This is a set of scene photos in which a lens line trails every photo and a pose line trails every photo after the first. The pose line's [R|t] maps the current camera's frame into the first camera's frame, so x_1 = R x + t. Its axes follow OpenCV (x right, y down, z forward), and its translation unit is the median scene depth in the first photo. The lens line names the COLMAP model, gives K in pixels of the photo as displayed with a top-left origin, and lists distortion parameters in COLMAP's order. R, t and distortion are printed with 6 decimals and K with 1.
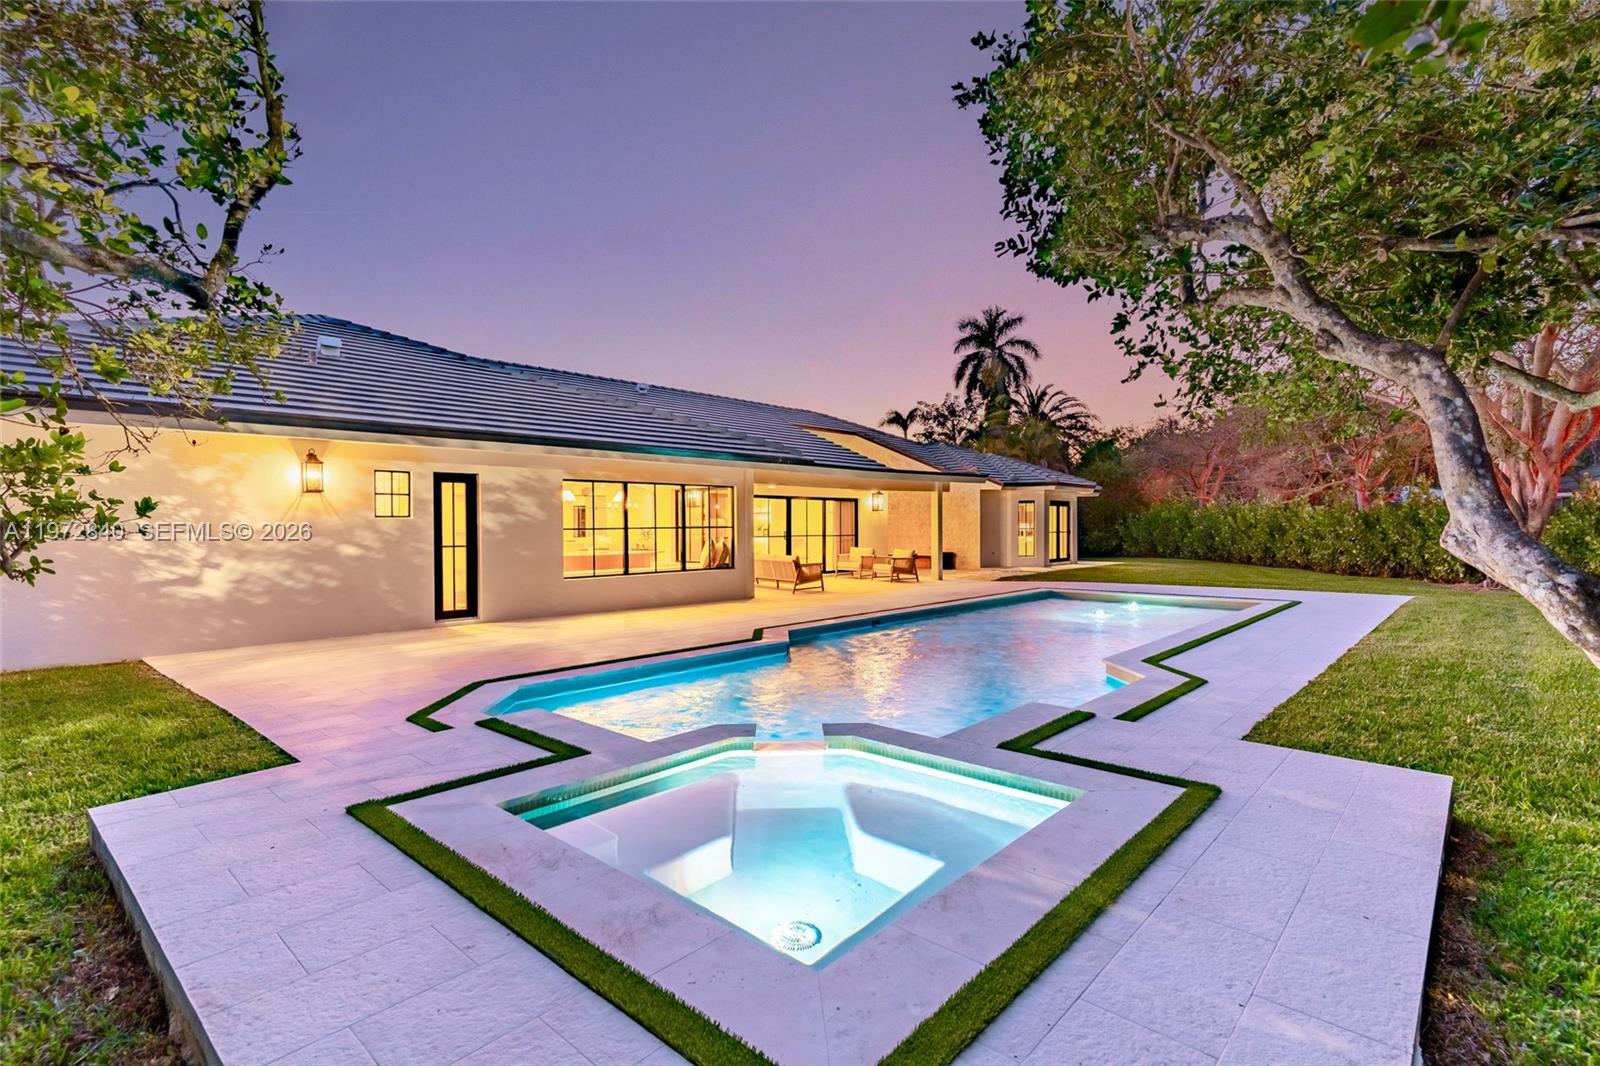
lens RADIAL K [[789.6, 0, 798.0], [0, 789.6, 532.5], [0, 0, 1]] dist [0.001797, -0.000303]
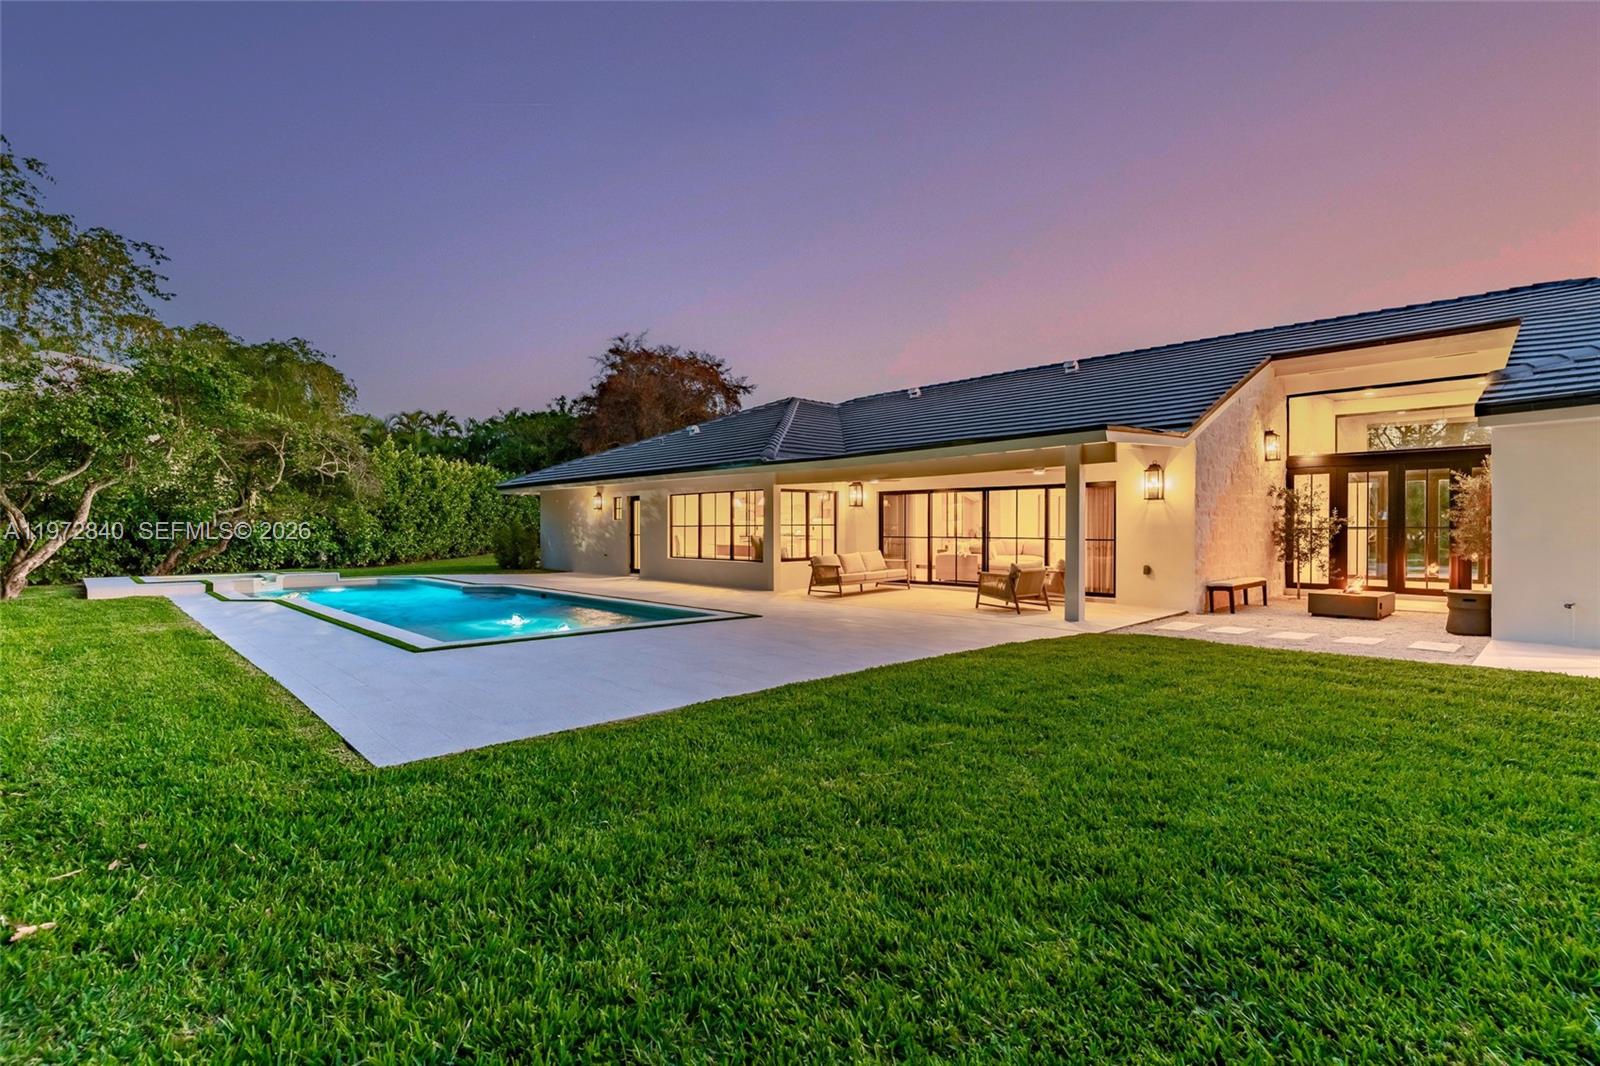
lens RADIAL K [[789.6, 0, 804.7], [0, 789.6, 530.6], [0, 0, 1]] dist [0.001797, -0.000303]
pose [[-0.077182, 0.013280, -0.996929, 1.351452], [-0.007347, 0.999877, 0.013888, -0.021081], [0.996990, 0.008396, -0.077075, 1.493846]]
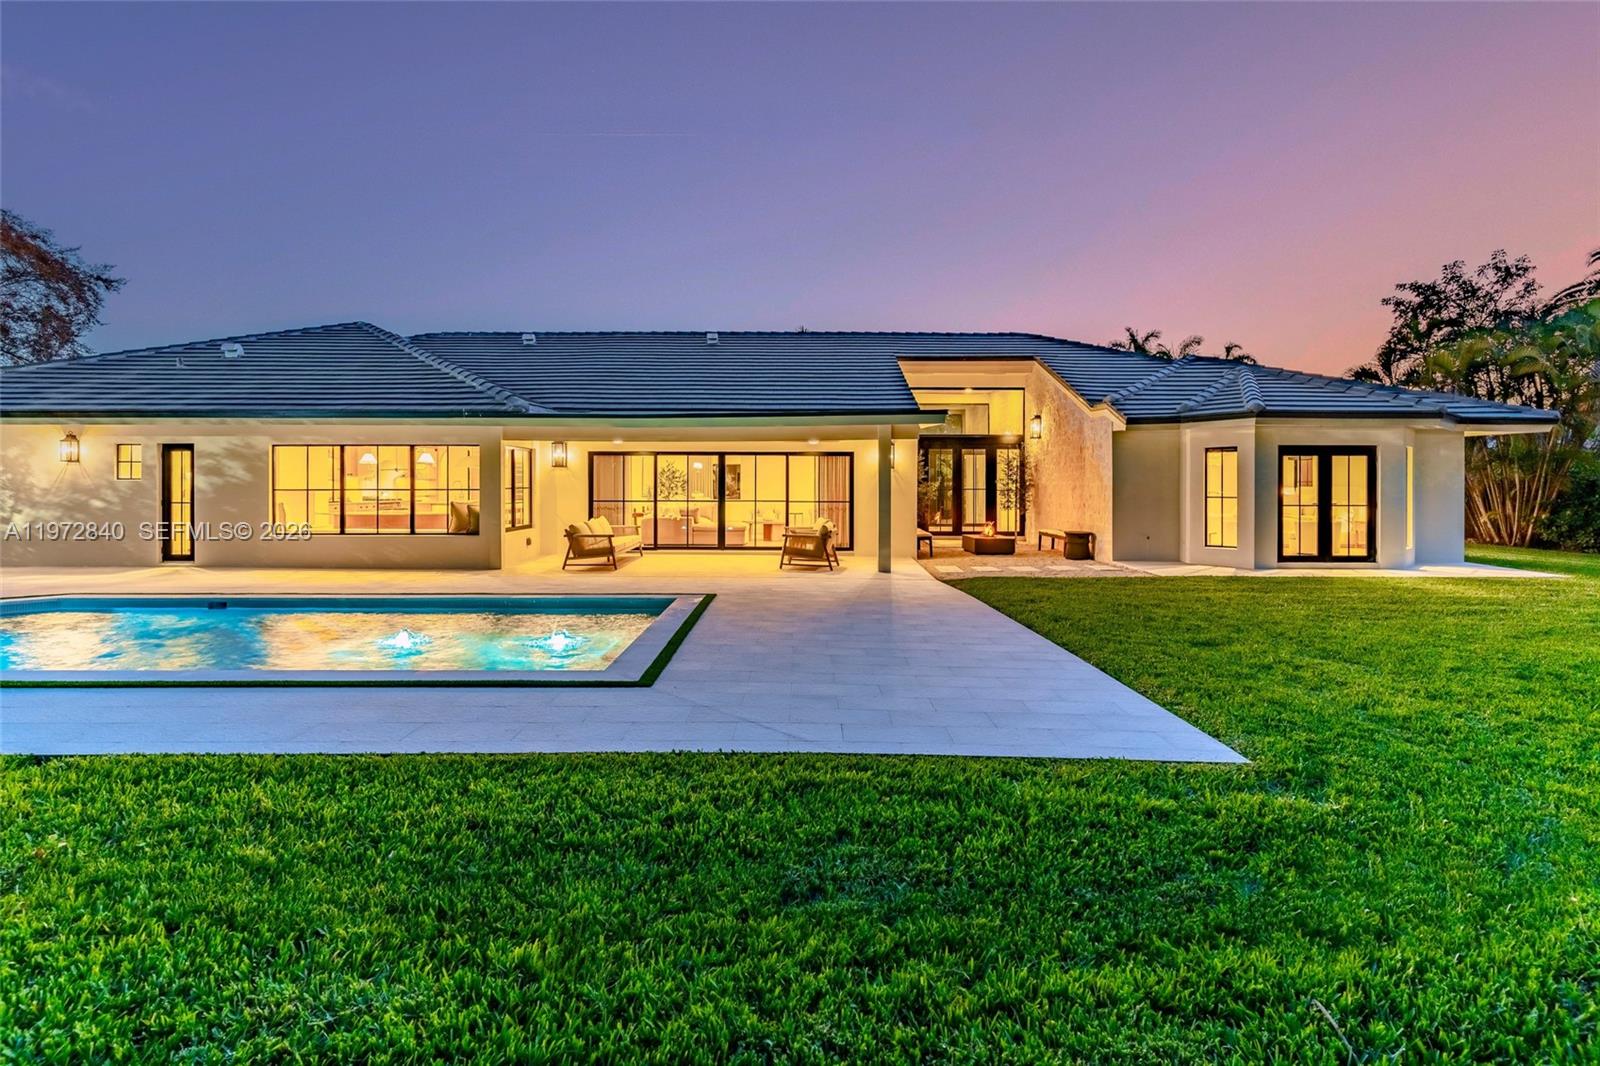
lens RADIAL K [[789.6, 0, 778.2], [0, 789.6, 481.9], [0, 0, 1]] dist [0.001797, -0.000303]
pose [[0.665074, 0.008745, -0.746726, 1.081998], [-0.012444, 0.999922, 0.000627, -0.026859], [0.746674, 0.008876, 0.665131, 0.850025]]
